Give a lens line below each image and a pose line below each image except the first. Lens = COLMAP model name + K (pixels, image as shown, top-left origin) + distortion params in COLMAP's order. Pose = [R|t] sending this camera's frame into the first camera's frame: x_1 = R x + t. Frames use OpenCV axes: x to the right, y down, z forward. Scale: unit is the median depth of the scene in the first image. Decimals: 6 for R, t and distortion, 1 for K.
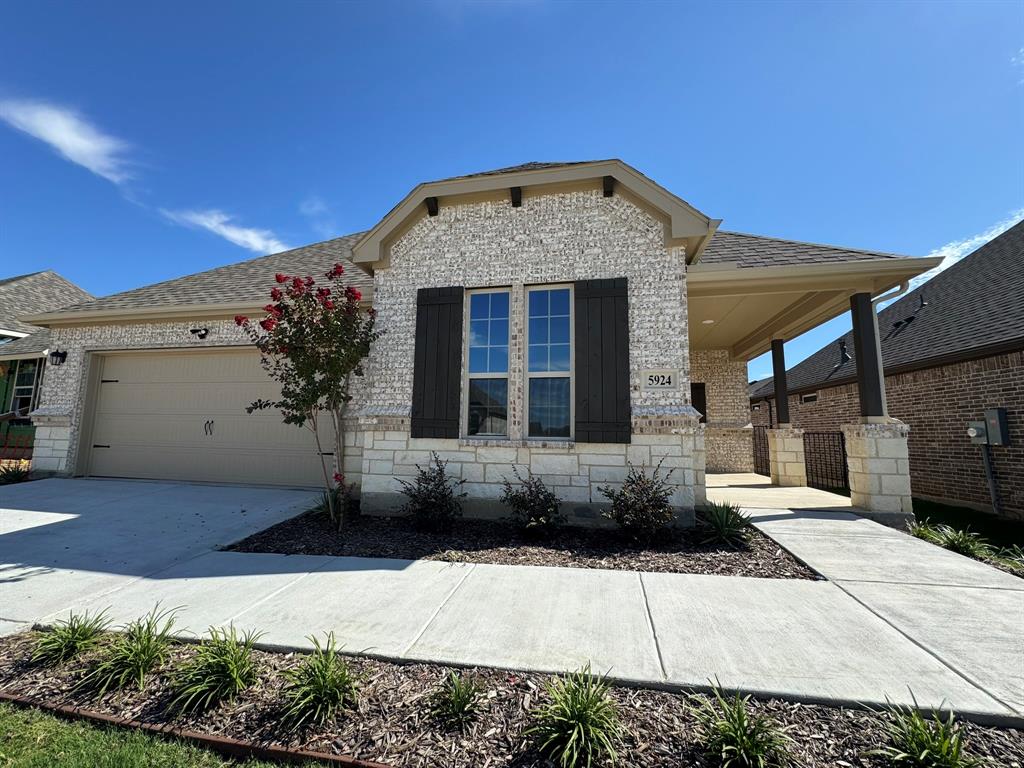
lens RADIAL K [[409.5, 0, 512.0], [0, 409.5, 384.0], [0, 0, 1]] dist [-0.003111, 0.000450]
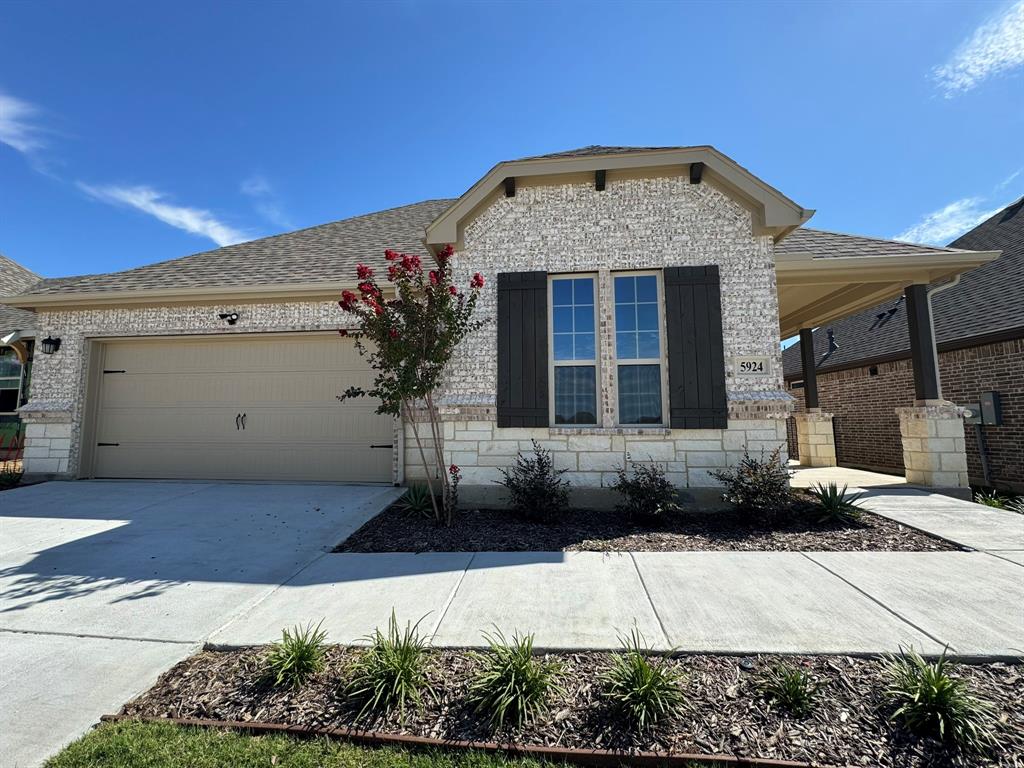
lens RADIAL K [[409.5, 0, 512.0], [0, 409.5, 384.0], [0, 0, 1]] dist [-0.003111, 0.000450]
pose [[0.995187, -0.008656, 0.097608, -0.305312], [0.006268, 0.999674, 0.024744, 0.004588], [-0.097790, -0.024013, 0.994917, 0.035989]]
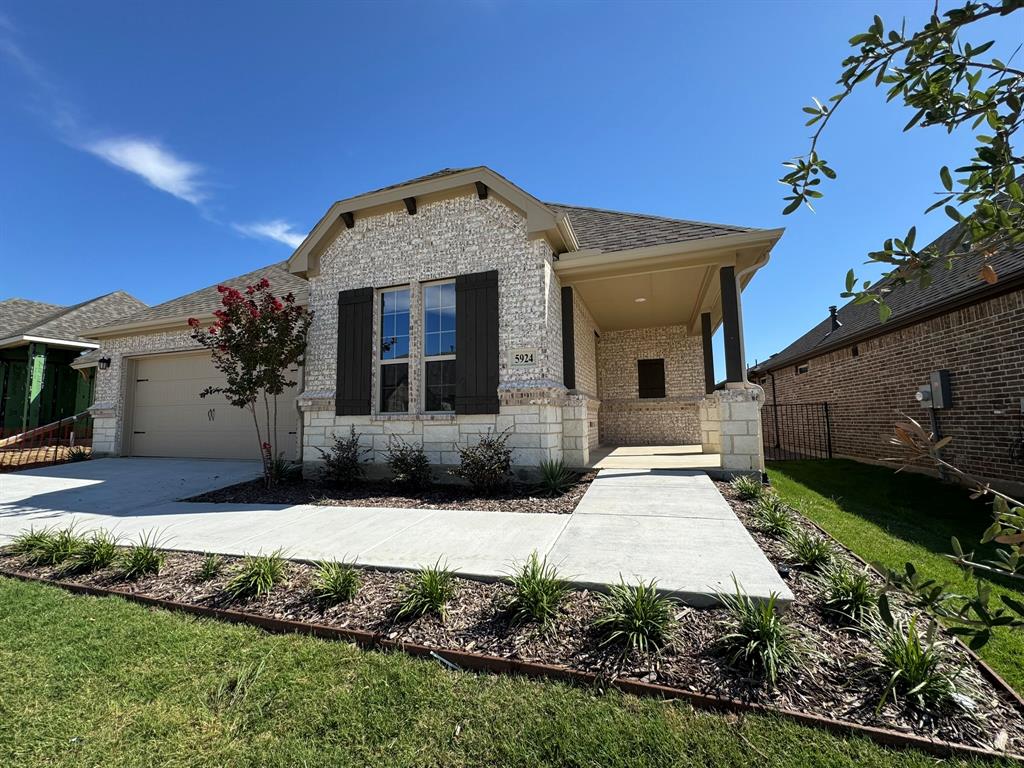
lens RADIAL K [[406.6, 0, 512.0], [0, 406.6, 384.0], [0, 0, 1]] dist [-0.001197, 0.000030]
pose [[0.990979, -0.040070, -0.127886, 0.427664], [0.044410, 0.998524, 0.031268, 0.023007], [0.126444, -0.036665, 0.991296, -0.125304]]
